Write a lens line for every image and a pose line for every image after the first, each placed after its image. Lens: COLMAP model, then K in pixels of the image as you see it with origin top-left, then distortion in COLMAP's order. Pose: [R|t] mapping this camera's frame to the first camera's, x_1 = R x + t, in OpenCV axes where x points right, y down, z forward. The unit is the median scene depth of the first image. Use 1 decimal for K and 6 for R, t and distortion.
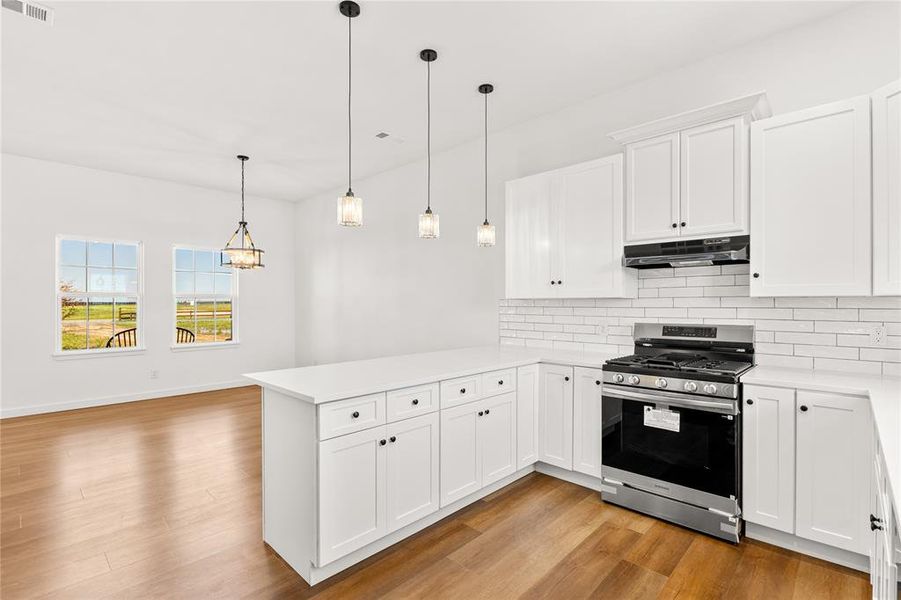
lens RADIAL K [[419.4, 0, 453.5], [0, 419.4, 305.4], [0, 0, 1]] dist [-0.012043, 0.001334]
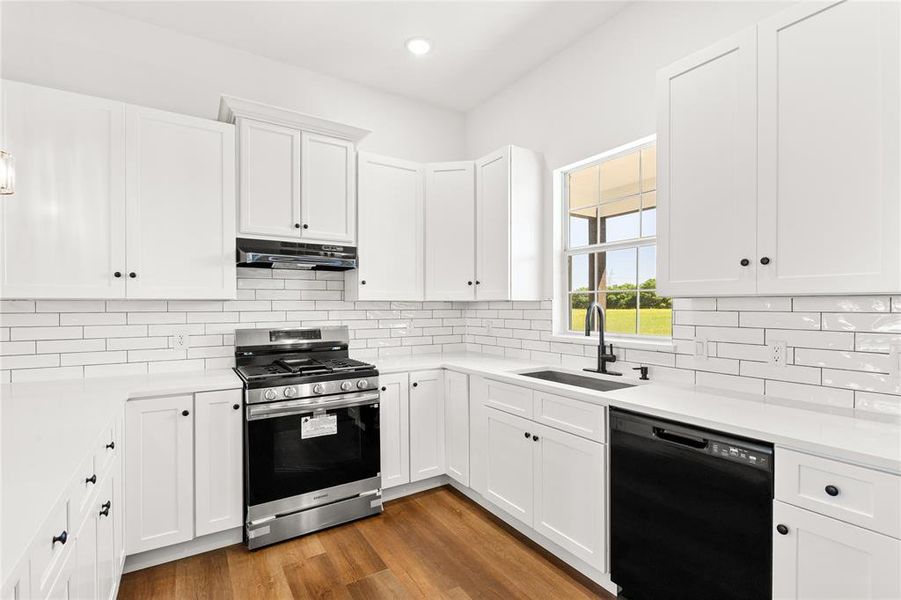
lens RADIAL K [[419.4, 0, 457.7], [0, 419.4, 308.2], [0, 0, 1]] dist [-0.012043, 0.001334]
pose [[0.228581, -0.004820, 0.973513, -0.333314], [0.006932, 0.999970, 0.003323, -0.001141], [-0.973500, 0.005989, 0.228607, 0.425035]]
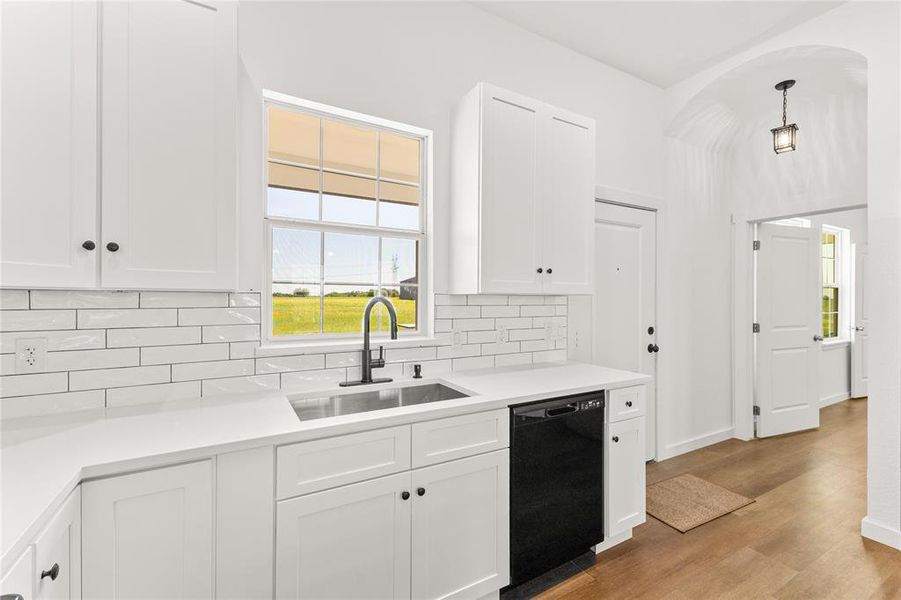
lens RADIAL K [[379.3, 0, 448.3], [0, 379.3, 297.2], [0, 0, 1]] dist [-0.002133, -0.000049]
pose [[-0.953347, 0.002243, 0.301867, 0.289185], [0.001311, 0.999994, -0.003288, -0.006264], [-0.301872, -0.002739, -0.953344, 0.933596]]
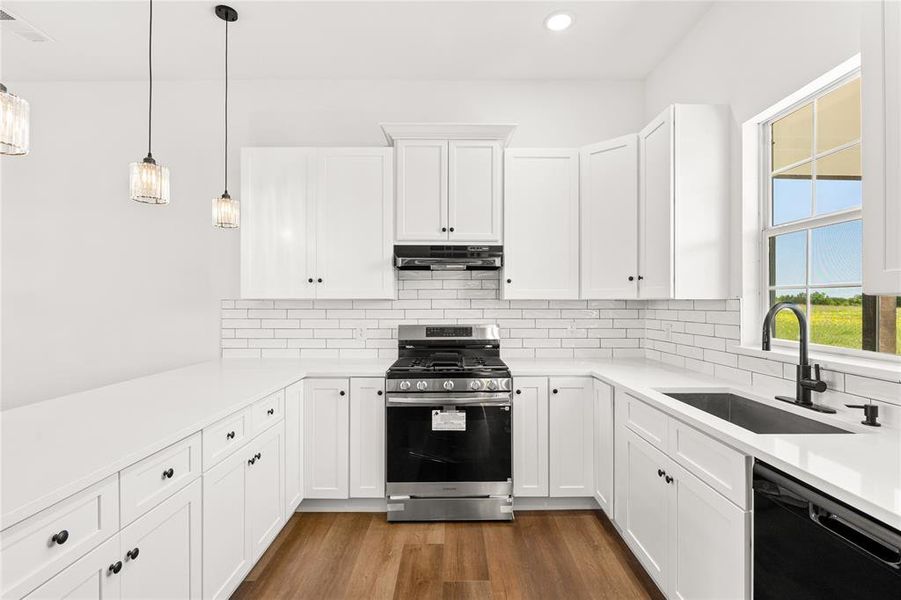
lens RADIAL K [[419.4, 0, 454.6], [0, 419.4, 302.7], [0, 0, 1]] dist [-0.012043, 0.001334]
pose [[0.717833, 0.001687, 0.696213, -0.174783], [0.002203, 0.999987, -0.004695, -0.006009], [-0.696212, 0.004903, 0.717820, 0.243825]]
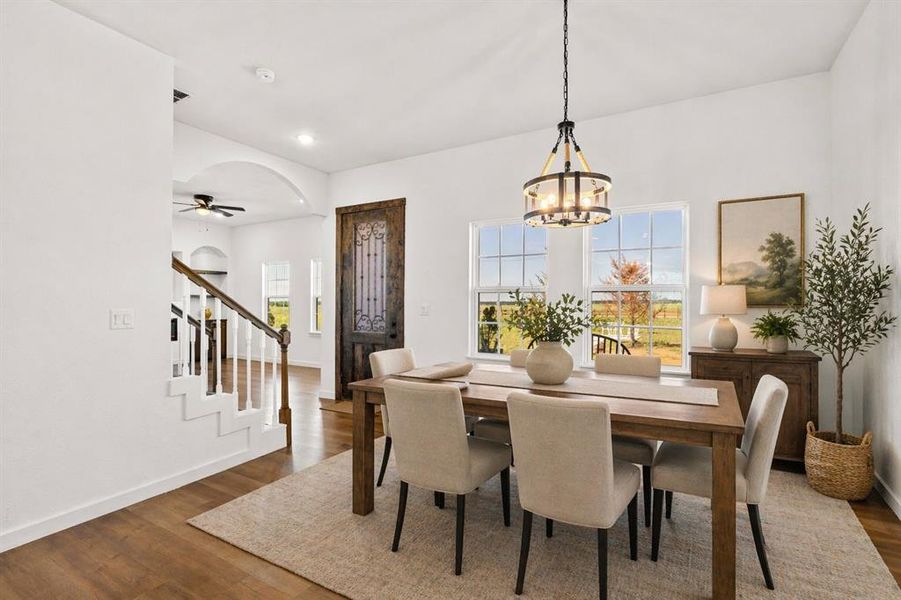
lens RADIAL K [[419.4, 0, 448.6], [0, 419.4, 299.9], [0, 0, 1]] dist [-0.012043, 0.001334]
pose [[0.227264, -0.000663, -0.973833, -0.154533], [0.002247, 0.999997, -0.000156, -0.009707], [0.973831, -0.002153, 0.227265, 1.378969]]
